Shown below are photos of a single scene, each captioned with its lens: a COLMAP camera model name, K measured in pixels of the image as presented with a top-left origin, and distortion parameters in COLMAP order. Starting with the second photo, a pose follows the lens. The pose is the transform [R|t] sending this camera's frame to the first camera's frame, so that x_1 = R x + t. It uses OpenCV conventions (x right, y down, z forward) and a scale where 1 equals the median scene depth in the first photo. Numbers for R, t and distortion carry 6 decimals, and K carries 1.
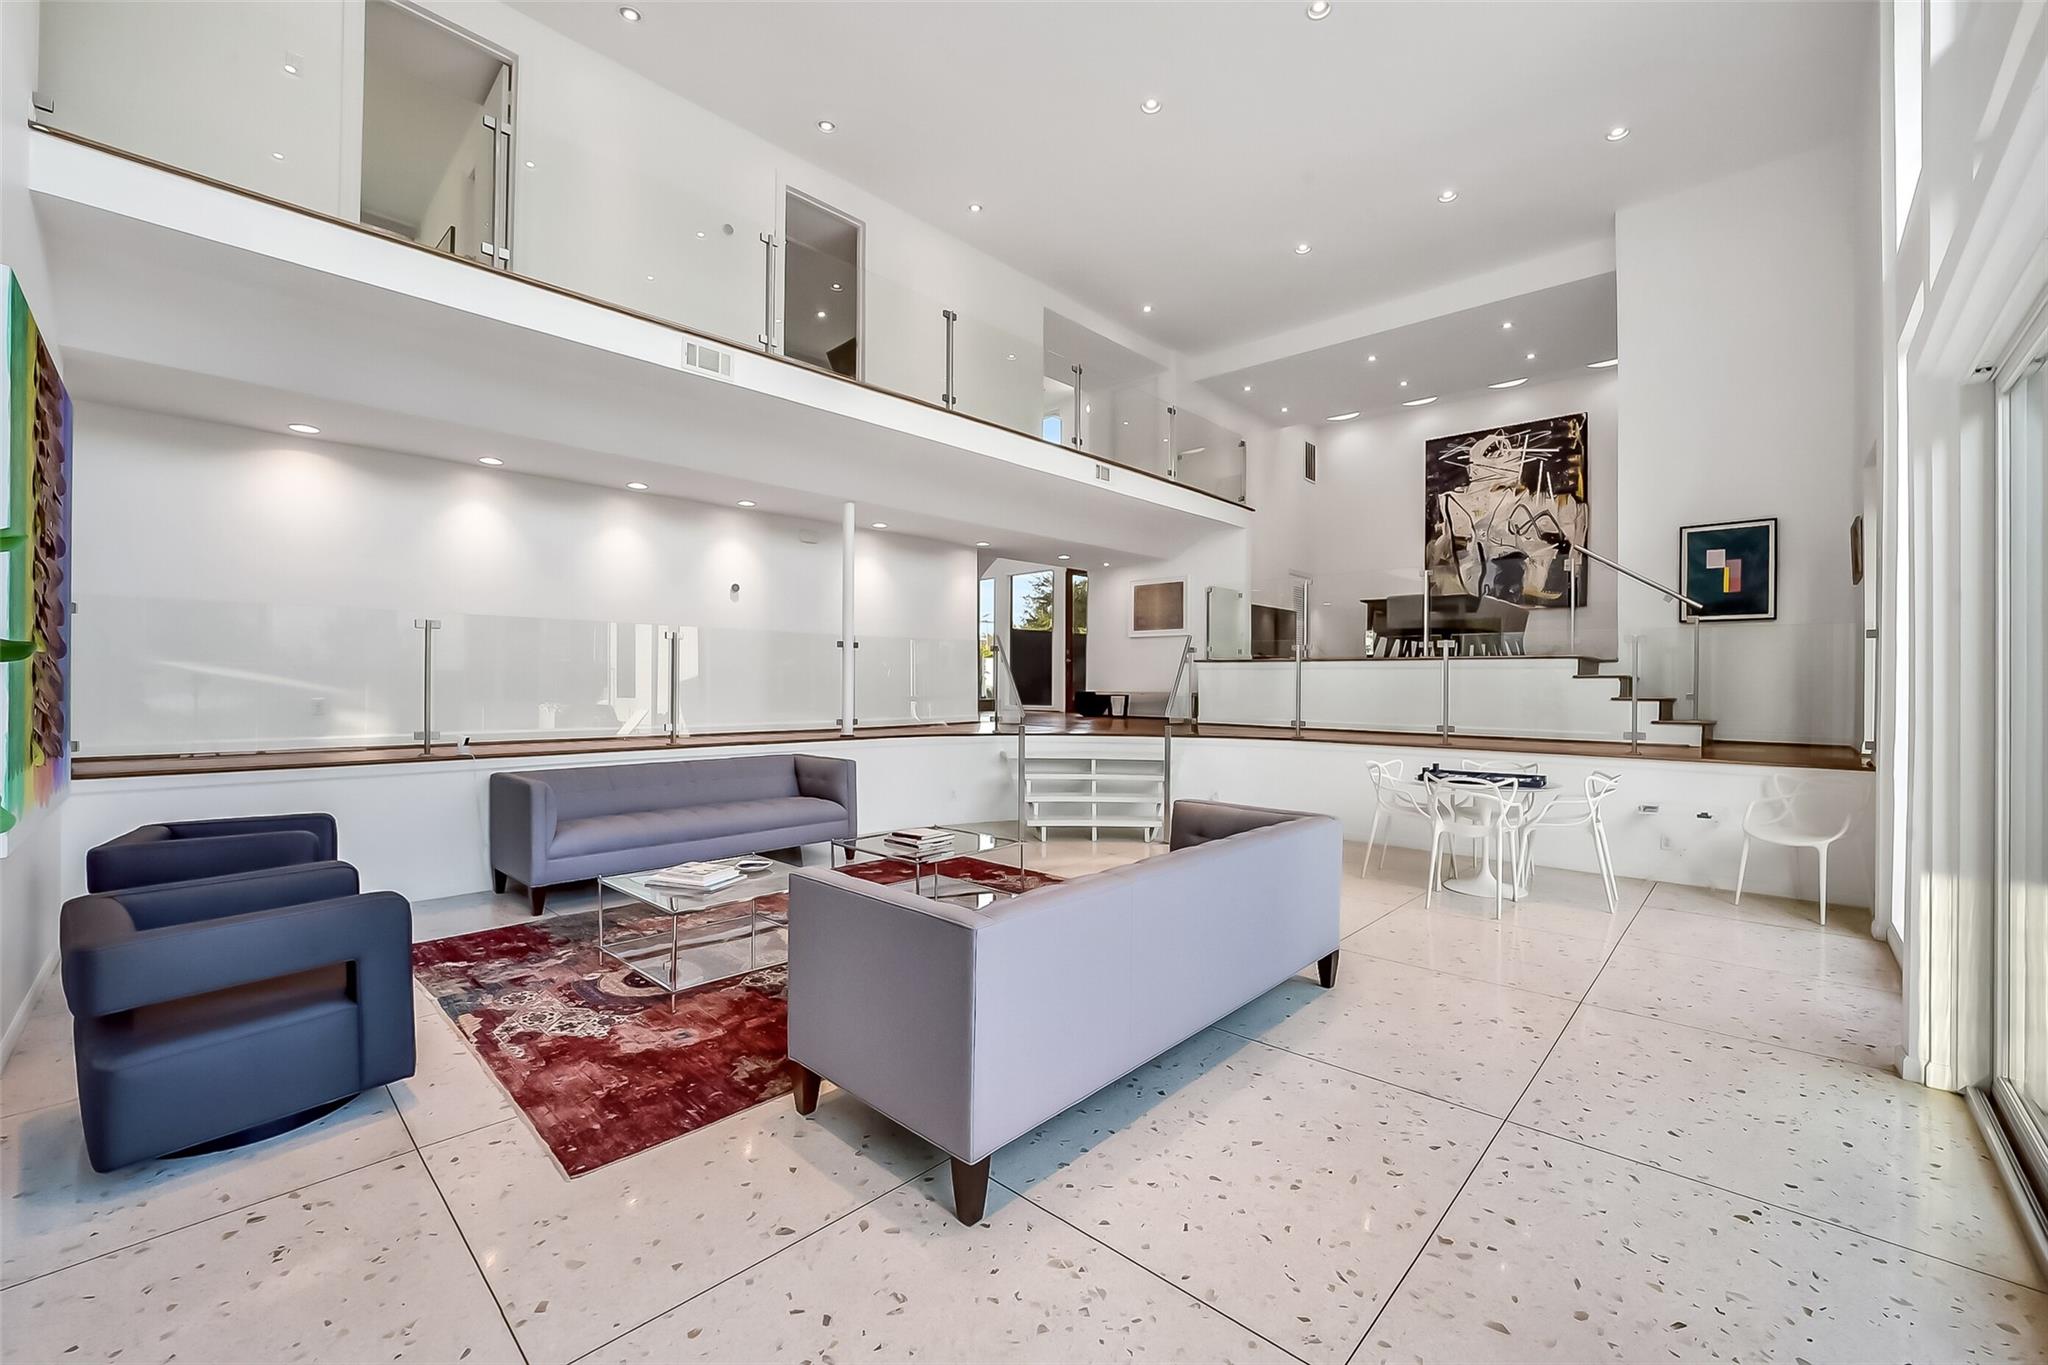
lens RADIAL K [[812.5, 0, 1028.7], [0, 812.5, 681.3], [0, 0, 1]] dist [-0.036798, 0.010078]
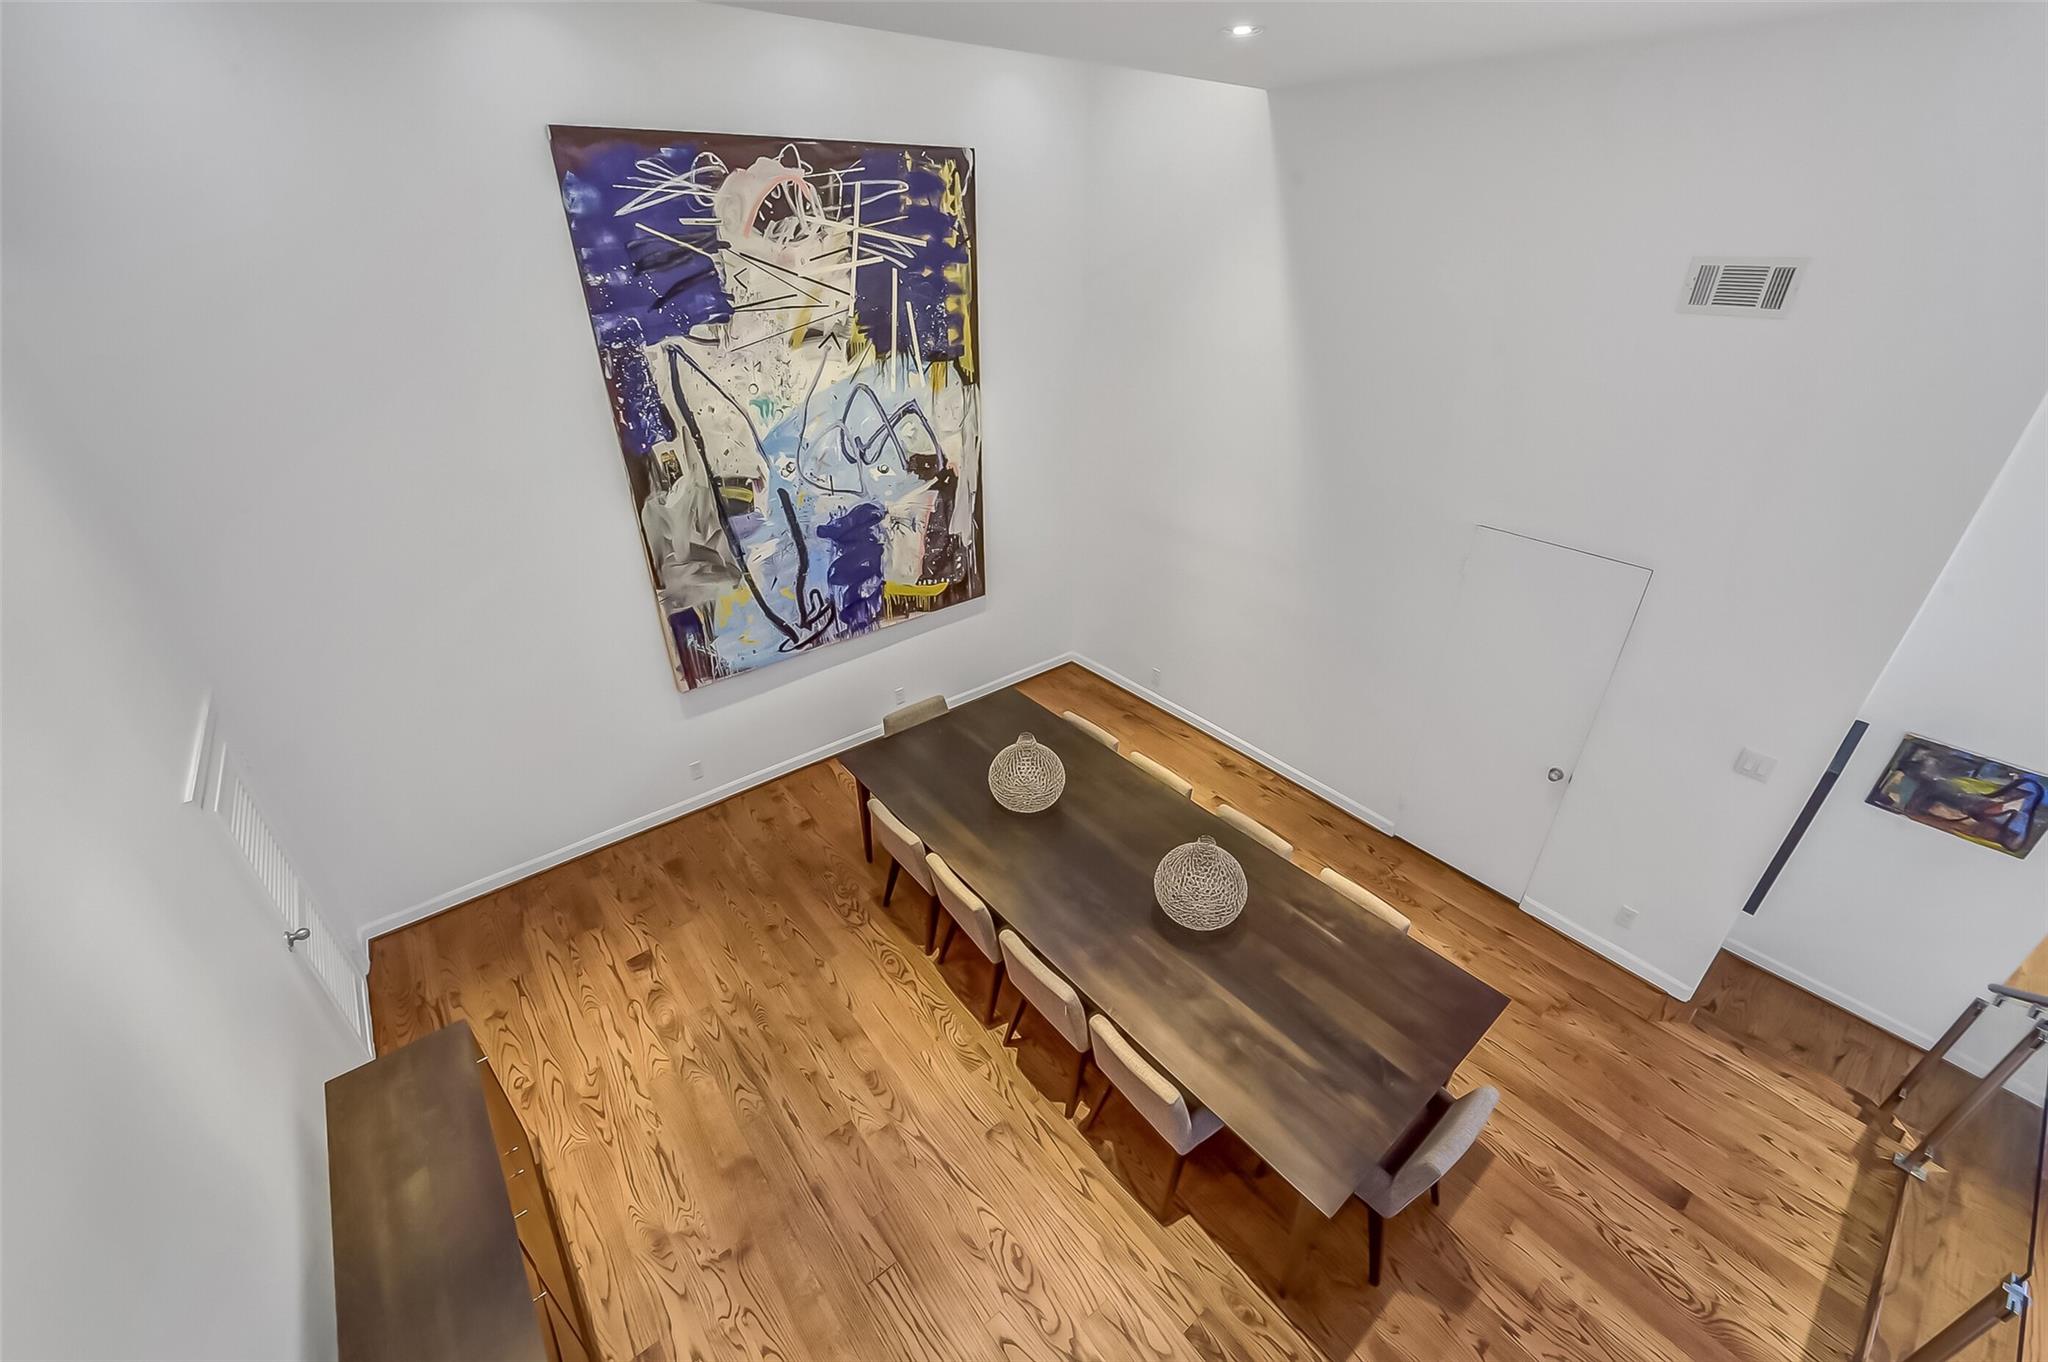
lens RADIAL K [[812.5, 0, 1028.7], [0, 812.5, 679.8], [0, 0, 1]] dist [-0.036798, 0.010078]
pose [[0.127042, -0.499038, 0.857218, 0.219841], [-0.000761, 0.864171, 0.503198, -0.298089], [-0.991897, -0.064580, 0.109406, 0.878029]]
